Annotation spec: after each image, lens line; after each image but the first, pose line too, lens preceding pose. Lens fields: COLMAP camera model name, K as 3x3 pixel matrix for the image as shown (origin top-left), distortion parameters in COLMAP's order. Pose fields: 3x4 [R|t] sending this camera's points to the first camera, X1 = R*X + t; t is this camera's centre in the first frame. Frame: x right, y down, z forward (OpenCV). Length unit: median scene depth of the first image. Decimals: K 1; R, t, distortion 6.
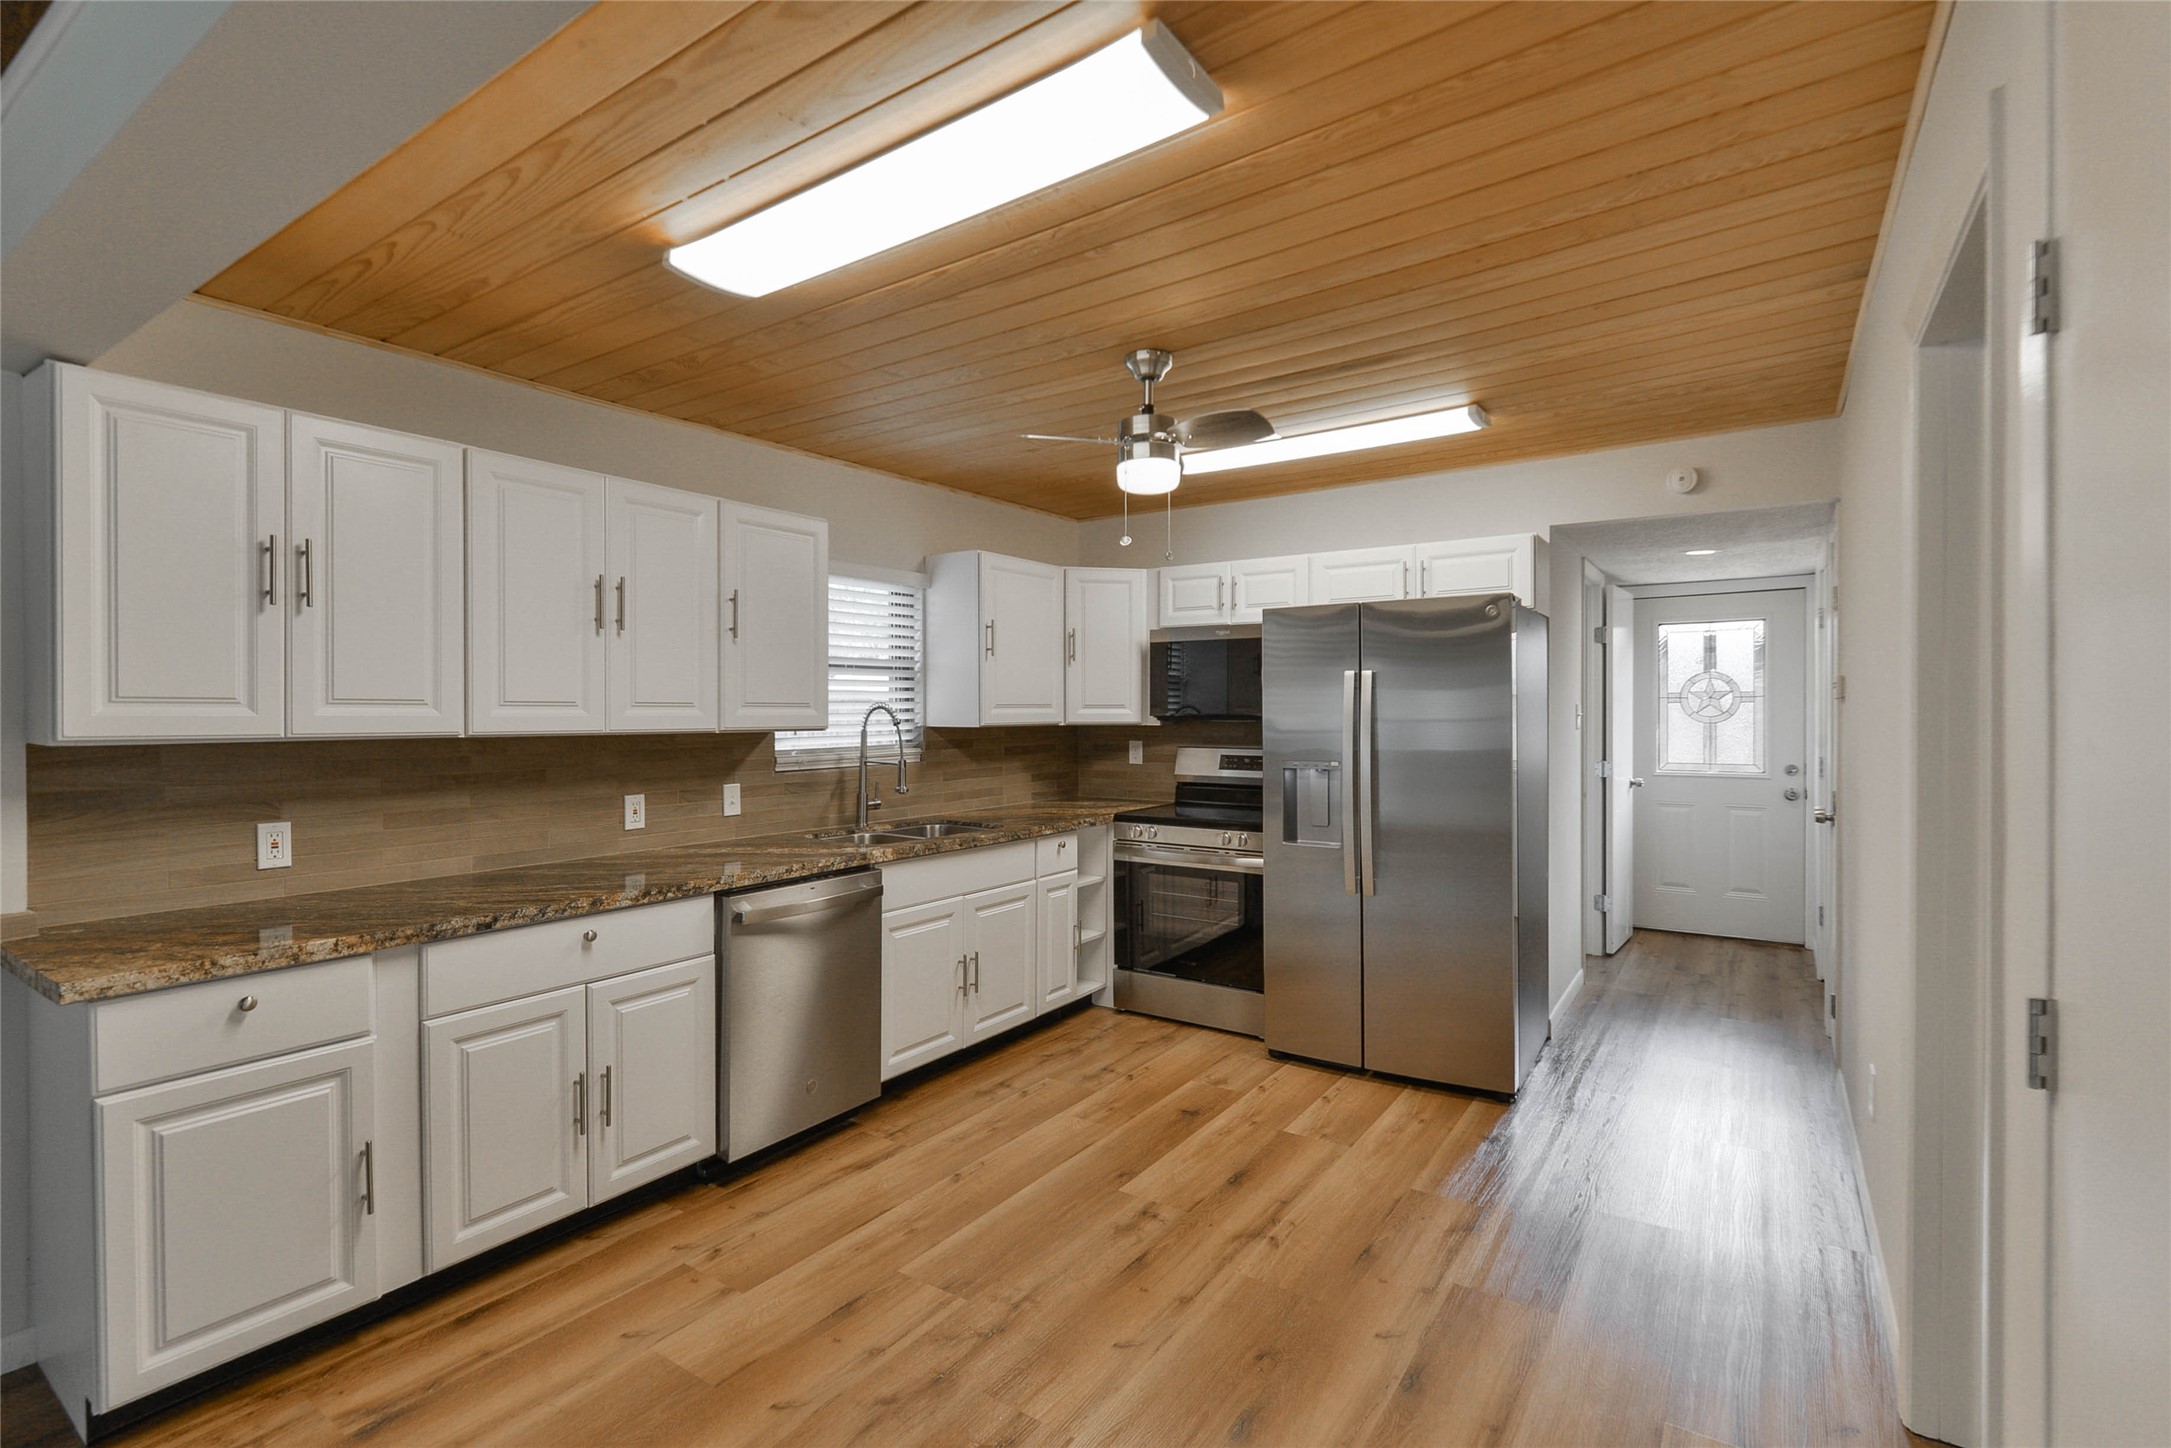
lens RADIAL K [[974.0, 0, 1085.5], [0, 974.0, 724.0], [0, 0, 1]] dist [0.001040, -0.000097]
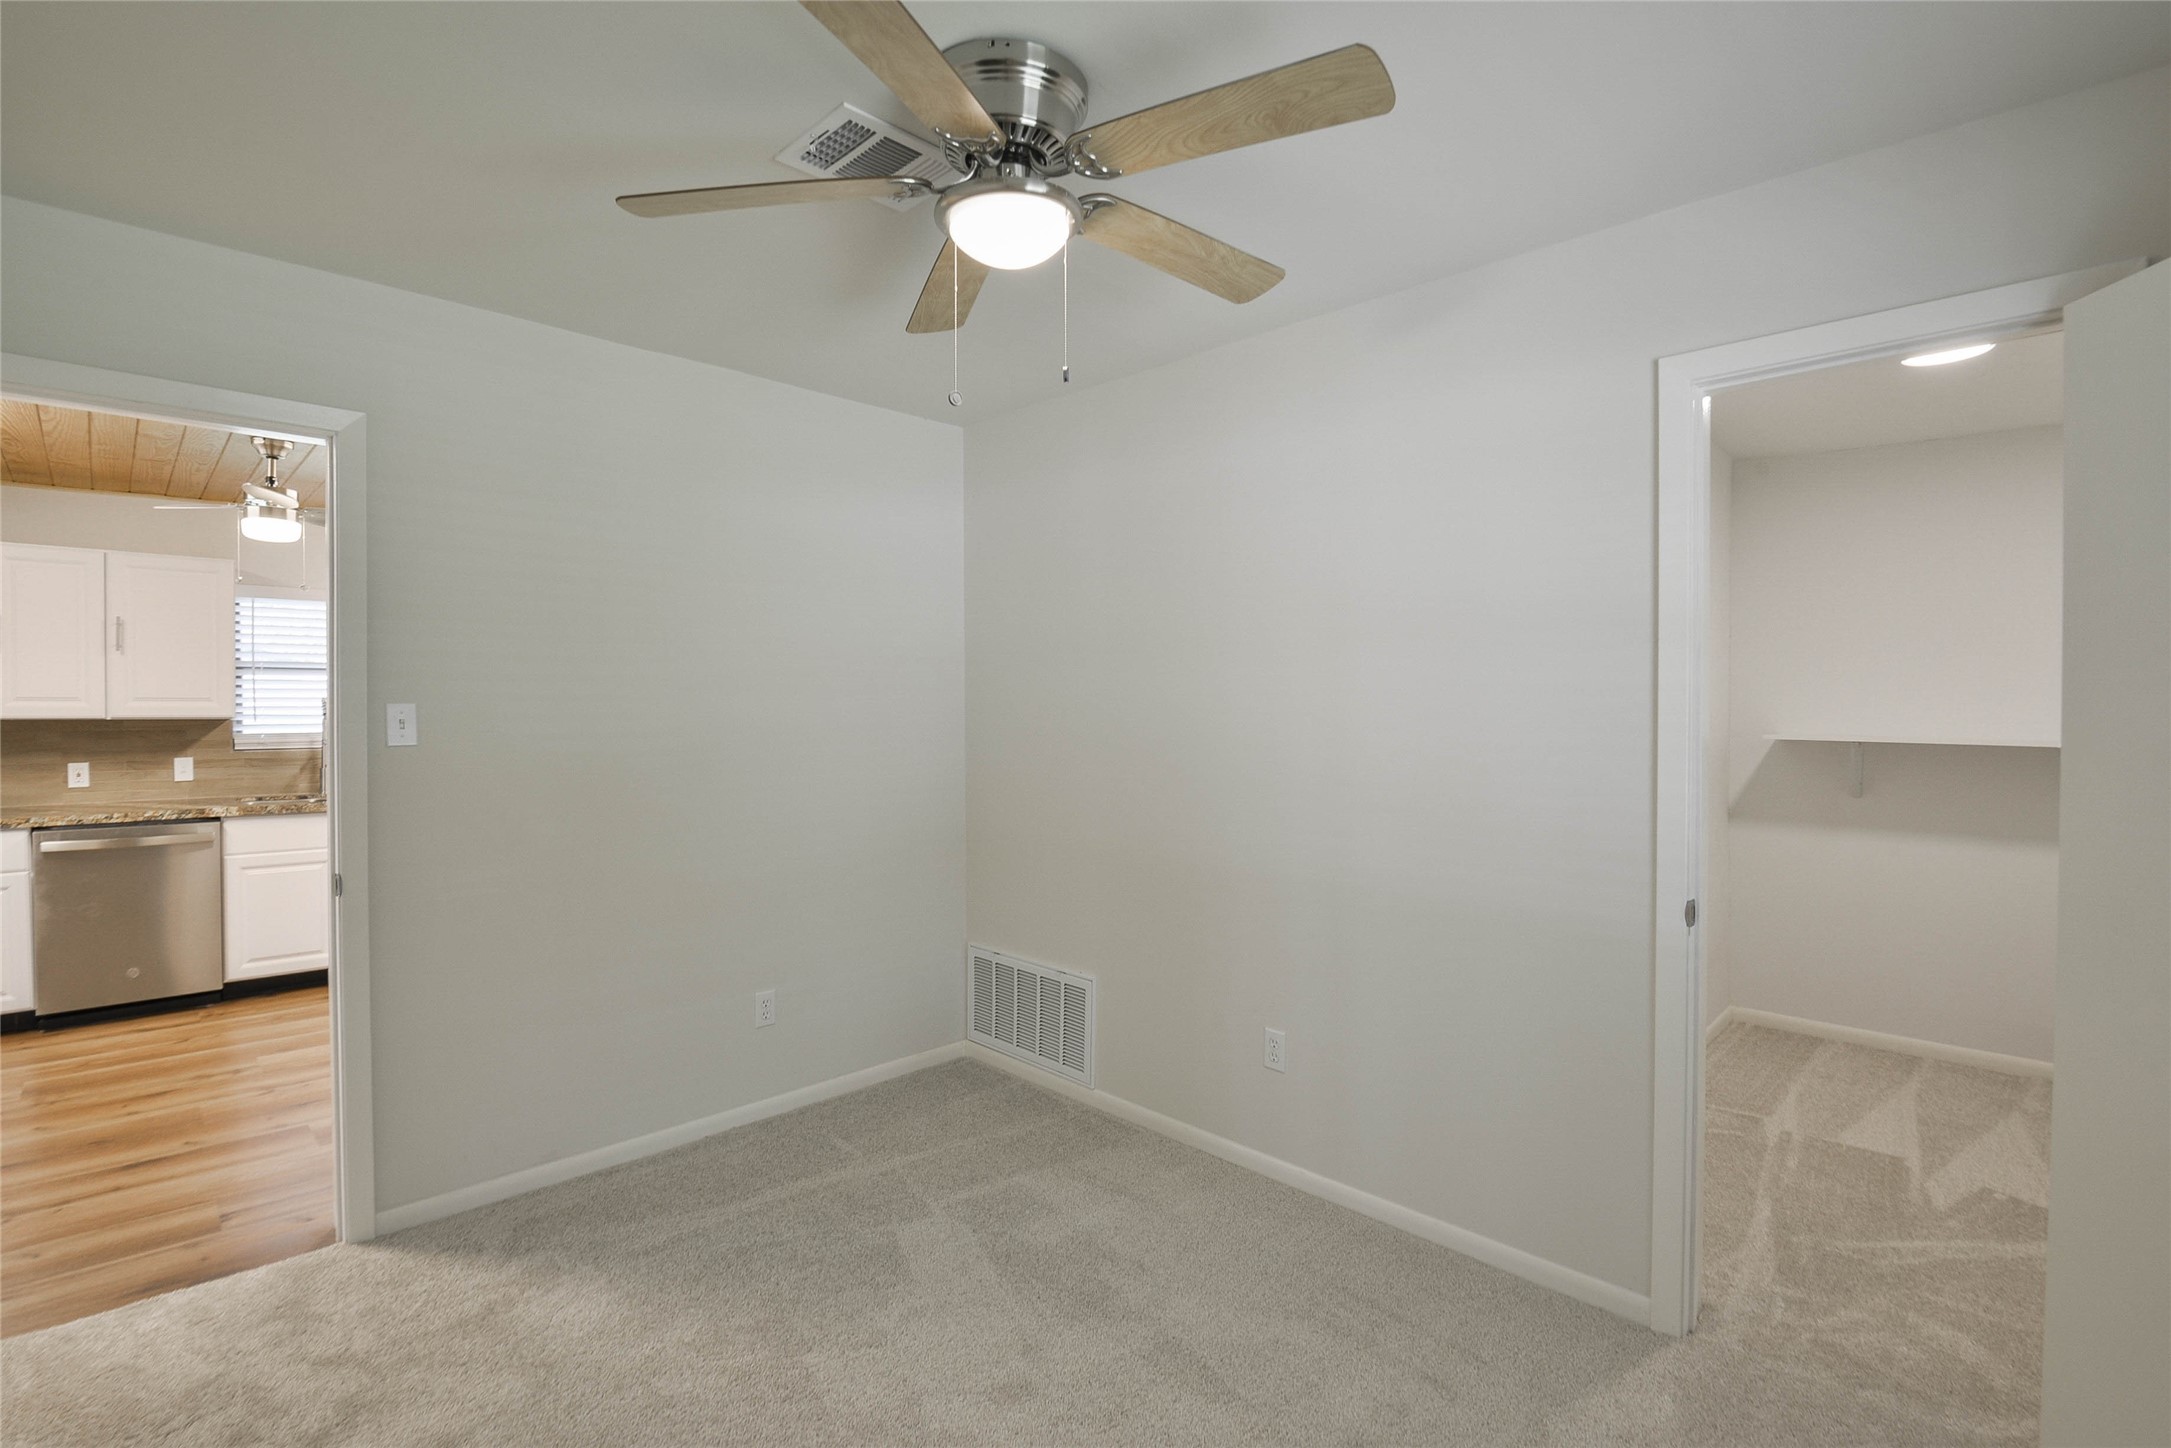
lens RADIAL K [[982.9, 0, 1085.5], [0, 982.9, 724.0], [0, 0, 1]] dist [-0.027118, -0.000069]
pose [[0.981948, 0.006664, -0.189035, 1.221283], [-0.005756, 0.999969, 0.005351, 0.000394], [0.189065, -0.004166, 0.981956, -0.078639]]
